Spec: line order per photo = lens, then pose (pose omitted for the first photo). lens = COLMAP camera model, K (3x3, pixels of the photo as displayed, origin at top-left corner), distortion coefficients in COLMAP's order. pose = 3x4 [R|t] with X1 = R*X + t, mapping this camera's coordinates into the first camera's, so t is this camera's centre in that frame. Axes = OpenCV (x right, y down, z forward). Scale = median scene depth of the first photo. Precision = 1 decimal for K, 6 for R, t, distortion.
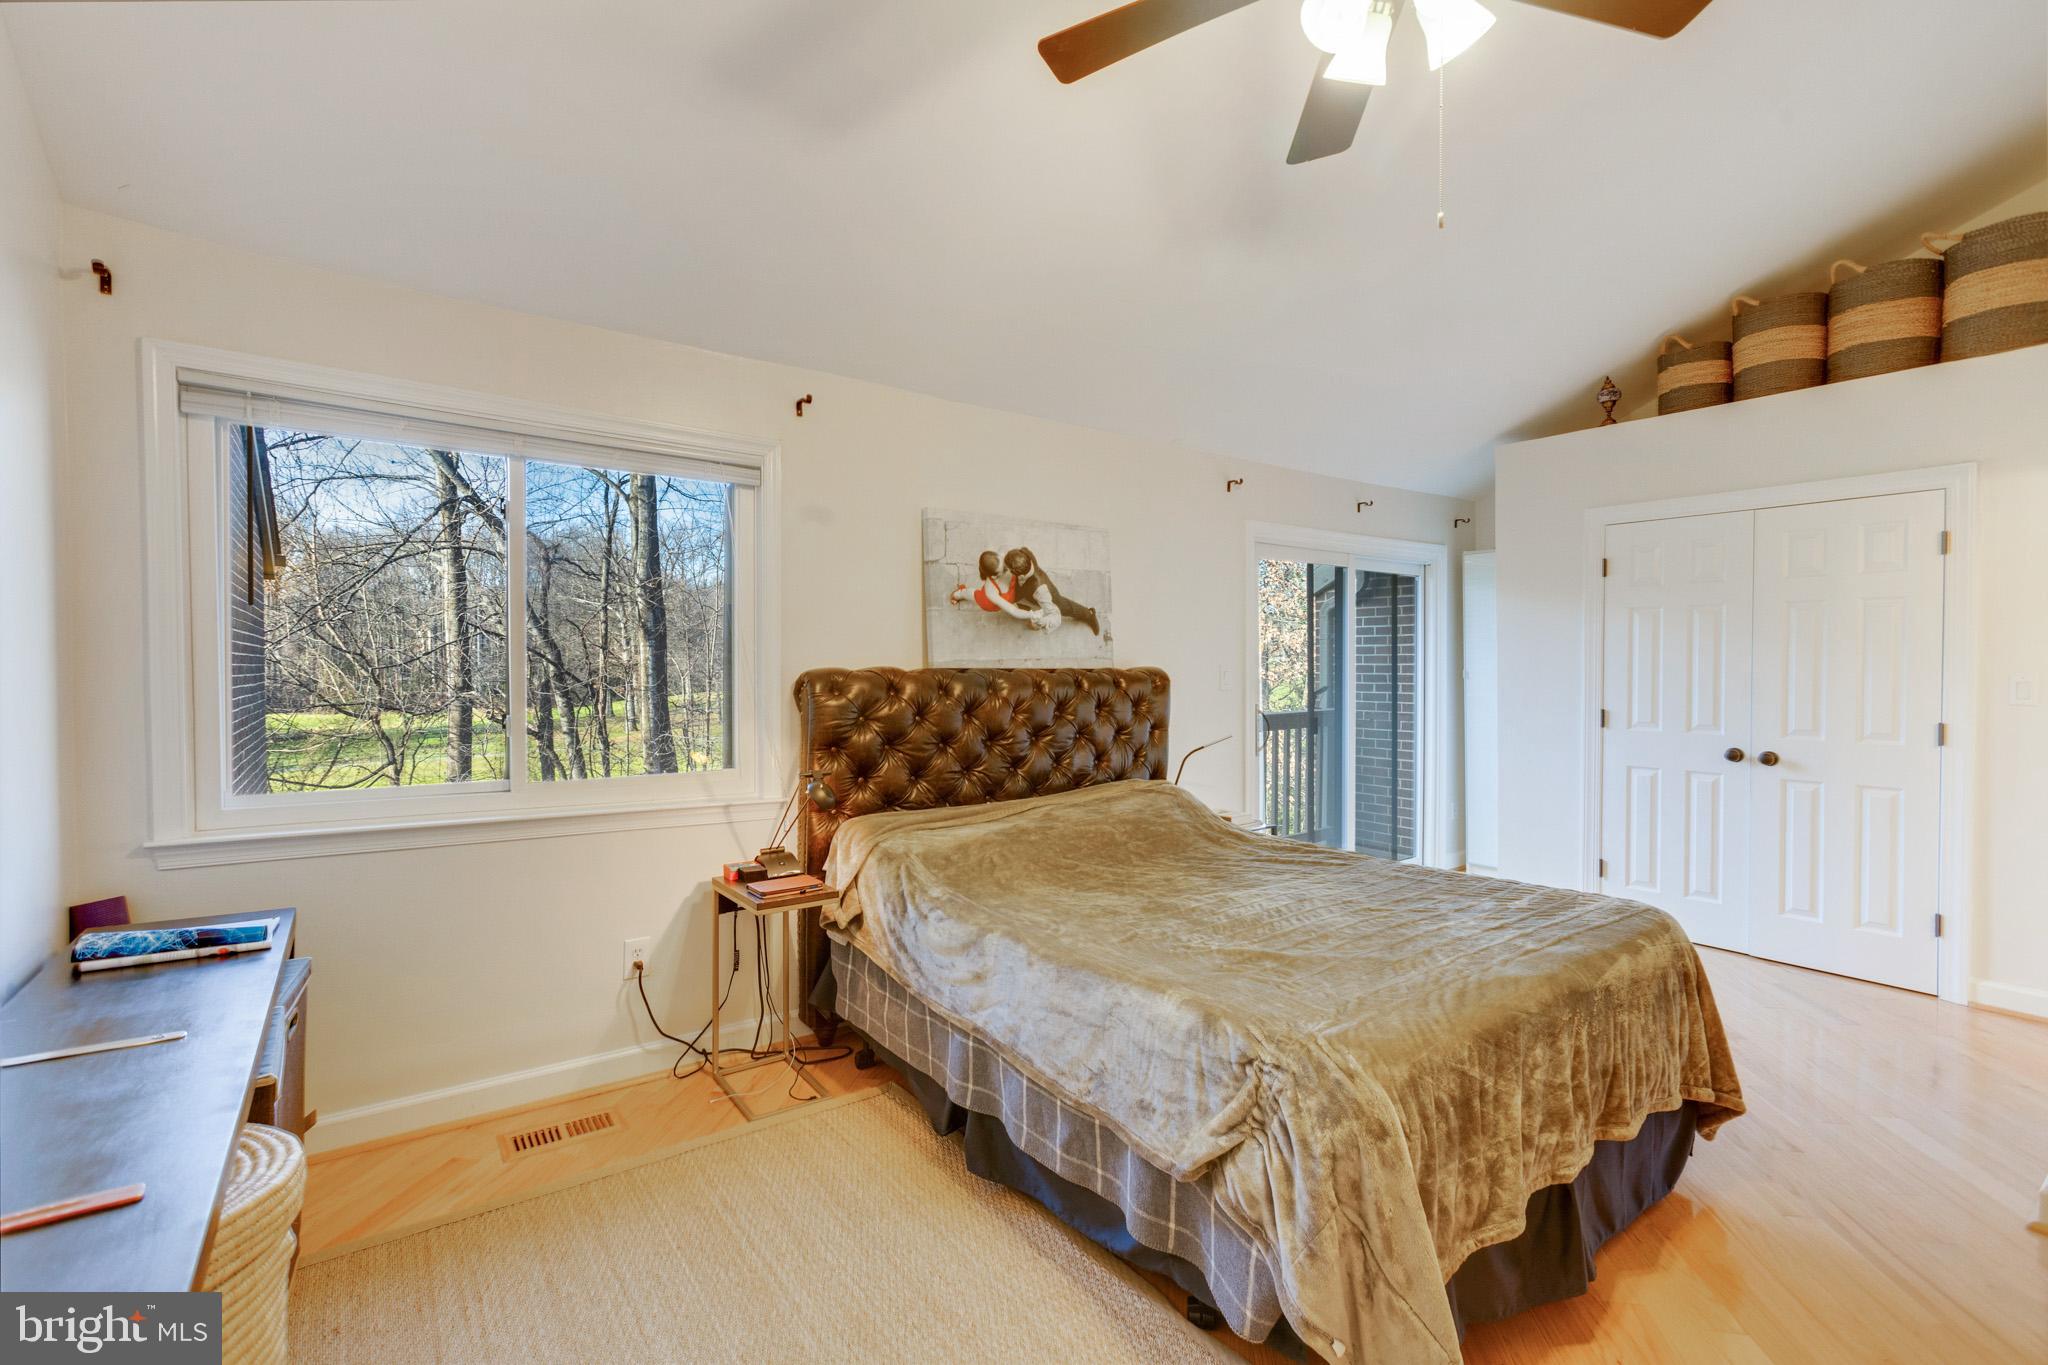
lens RADIAL K [[896.4, 0, 1024.0], [0, 896.4, 682.5], [0, 0, 1]] dist [-0.009279, 0.000724]
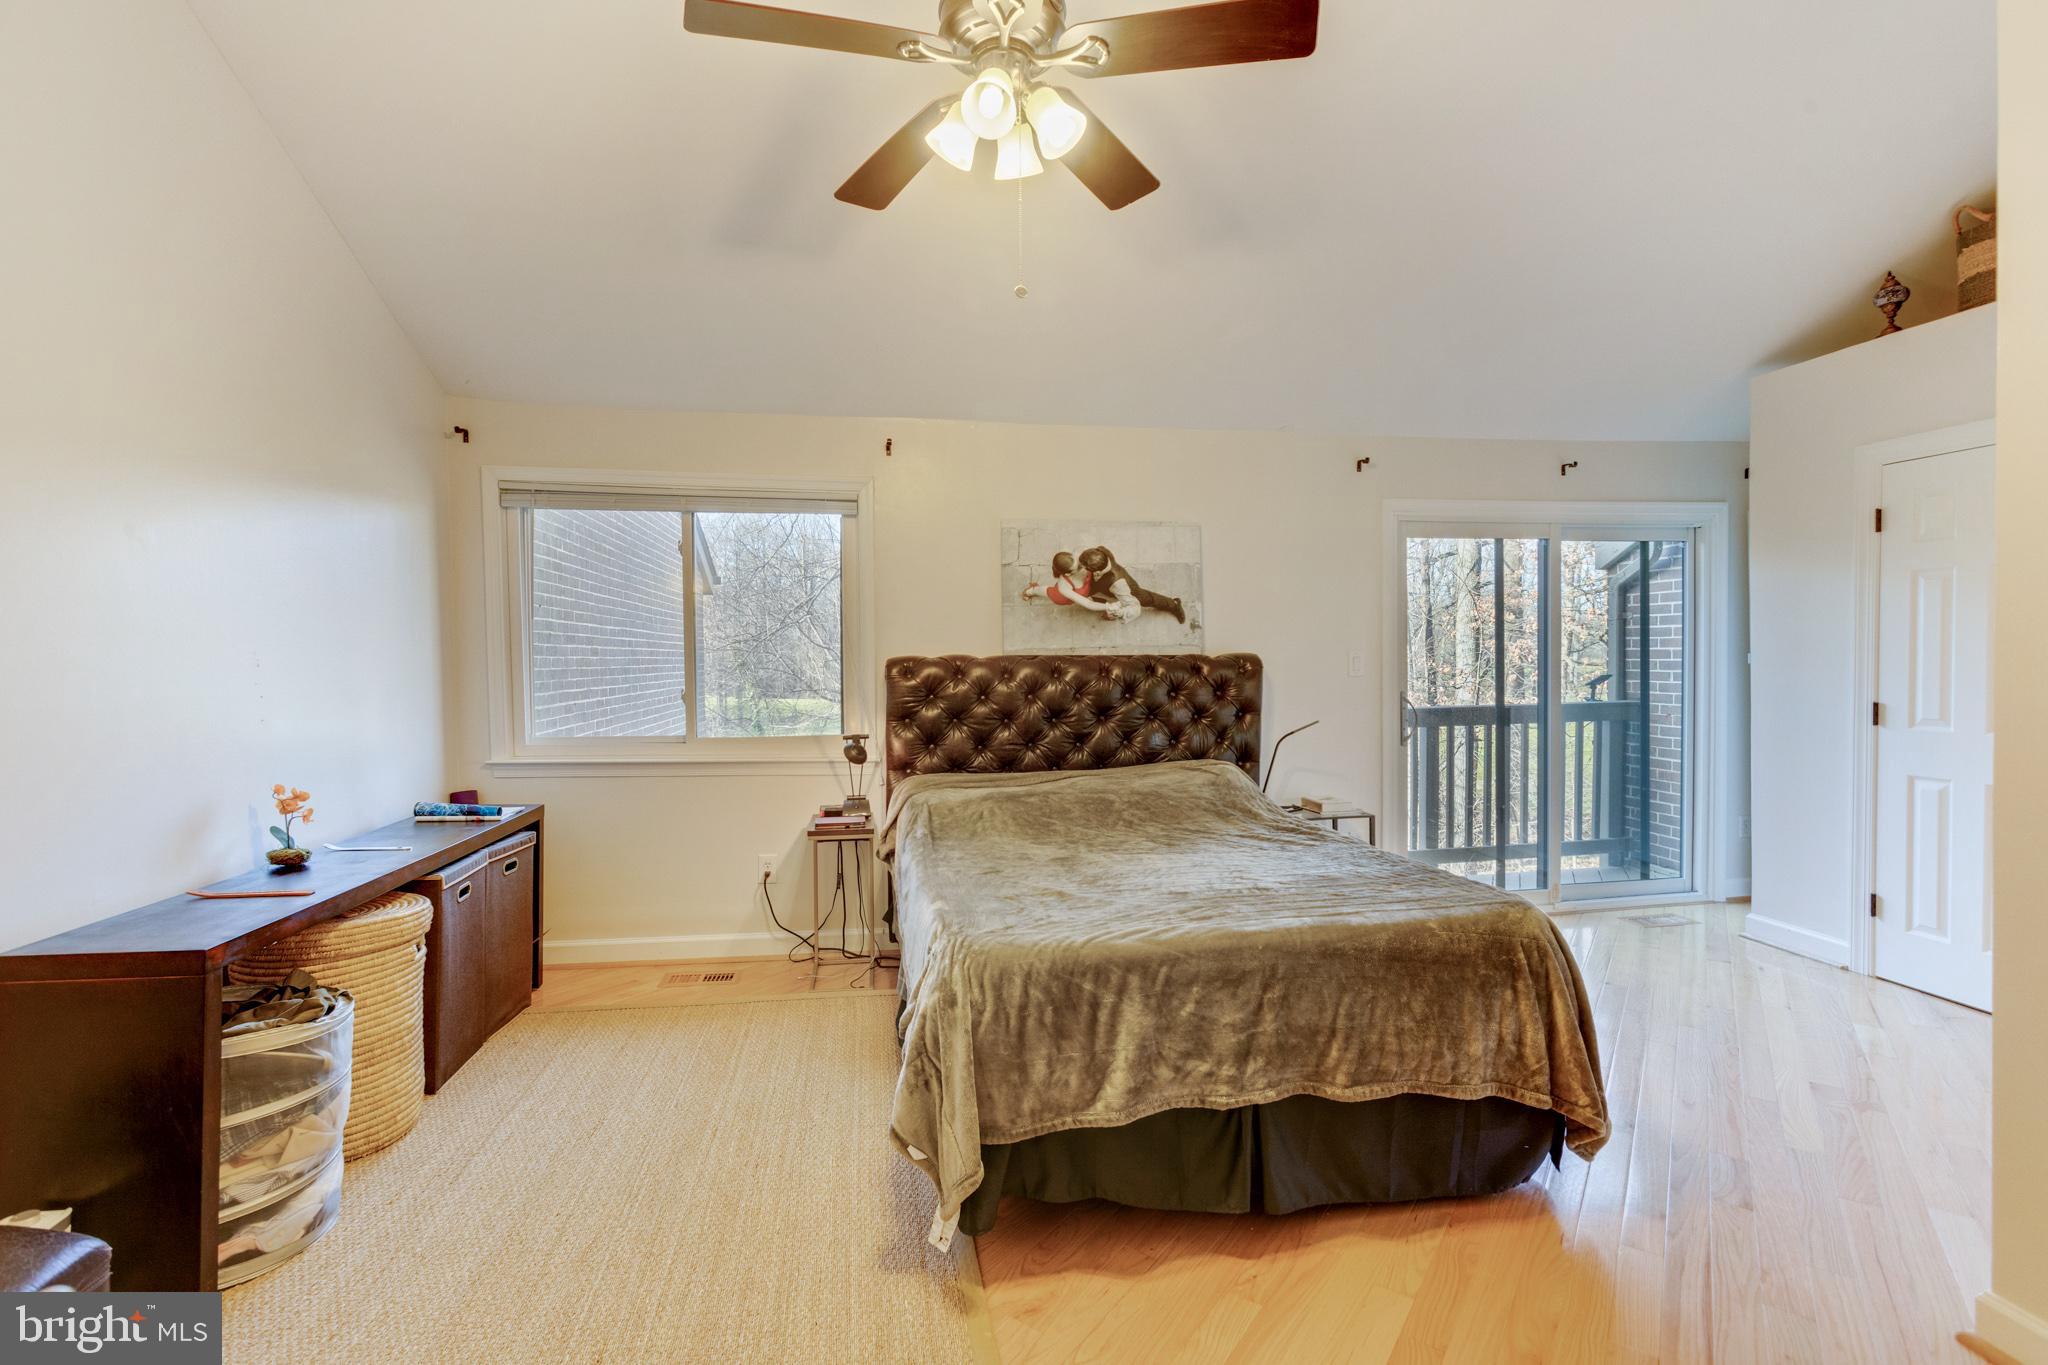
lens RADIAL K [[931.3, 0, 1024.0], [0, 931.3, 682.5], [0, 0, 1]] dist [-0.009843, 0.000376]
pose [[0.890917, 0.003769, -0.454151, 0.451890], [-0.000152, 0.999968, 0.008001, 0.008949], [0.454167, -0.007060, 0.890889, -0.072605]]
